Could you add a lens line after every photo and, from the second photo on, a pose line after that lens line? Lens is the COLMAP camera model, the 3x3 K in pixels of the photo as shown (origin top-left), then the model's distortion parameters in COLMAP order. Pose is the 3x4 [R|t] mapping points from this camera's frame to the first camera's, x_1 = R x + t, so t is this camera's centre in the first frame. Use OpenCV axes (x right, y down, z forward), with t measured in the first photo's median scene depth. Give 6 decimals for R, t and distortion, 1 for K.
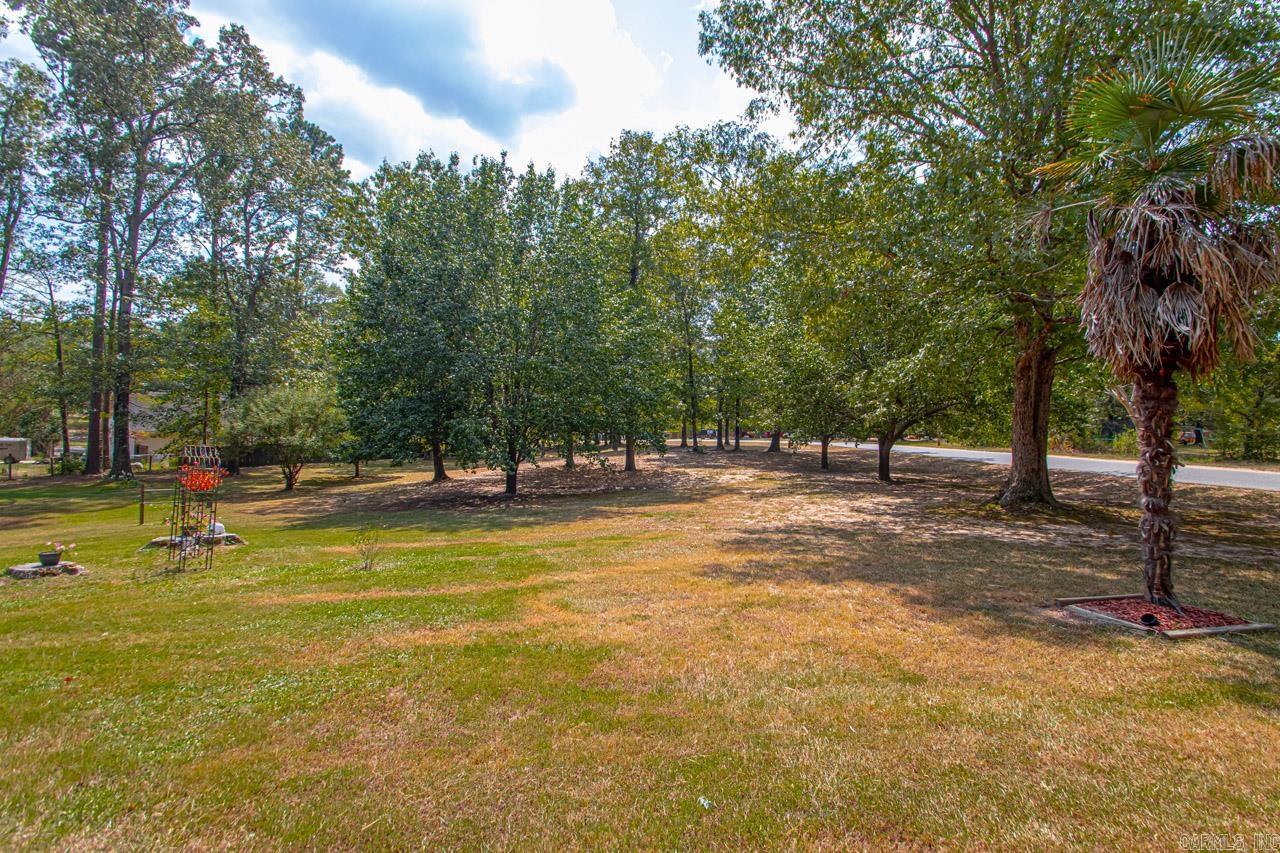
lens RADIAL K [[600.7, 0, 639.3], [0, 600.7, 418.5], [0, 0, 1]] dist [0.018167, -0.016122]
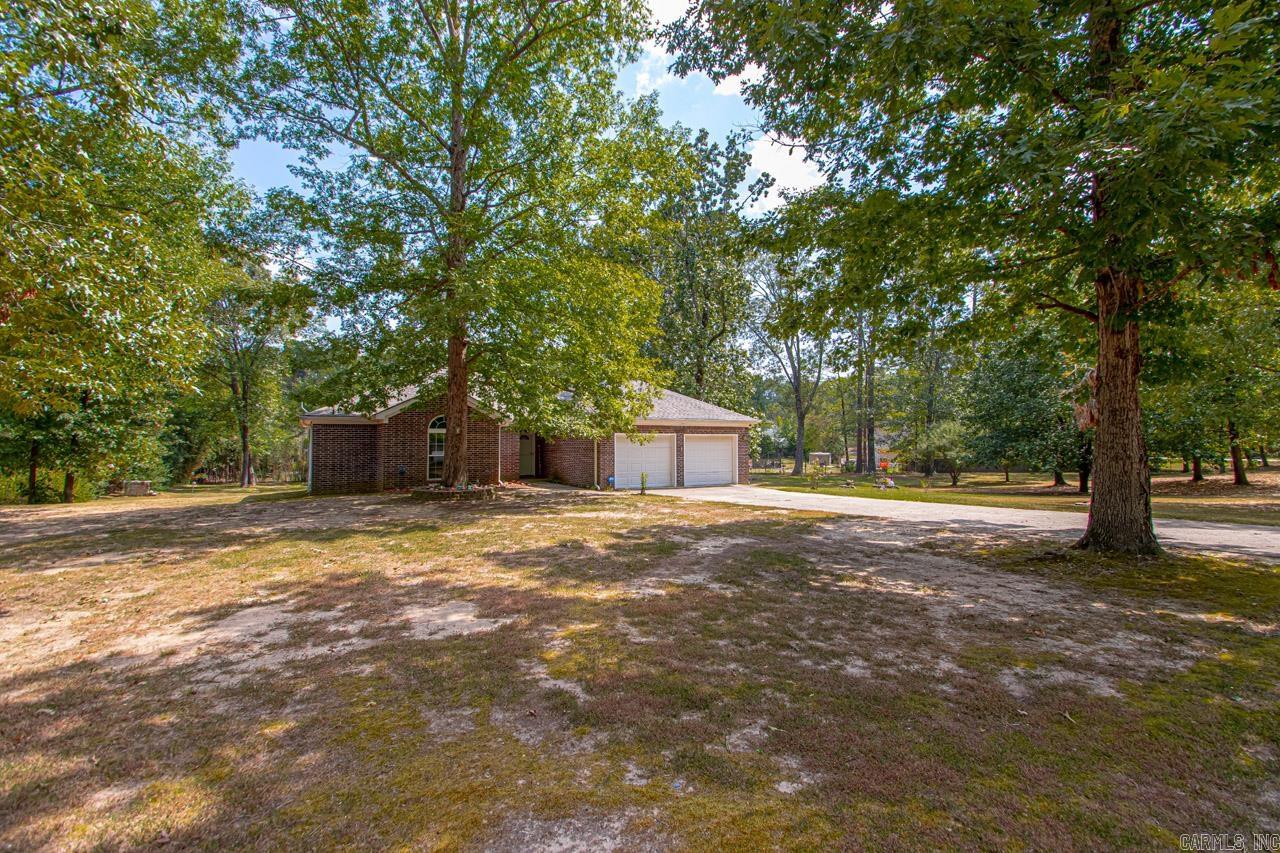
lens RADIAL K [[611.5, 0, 631.9], [0, 611.5, 434.3], [0, 0, 1]] dist [0.015625, -0.018834]
pose [[0.457775, -0.014372, -0.888952, 0.446317], [0.006285, 0.999897, -0.012929, -0.004001], [0.889046, 0.000332, 0.457818, -0.479122]]
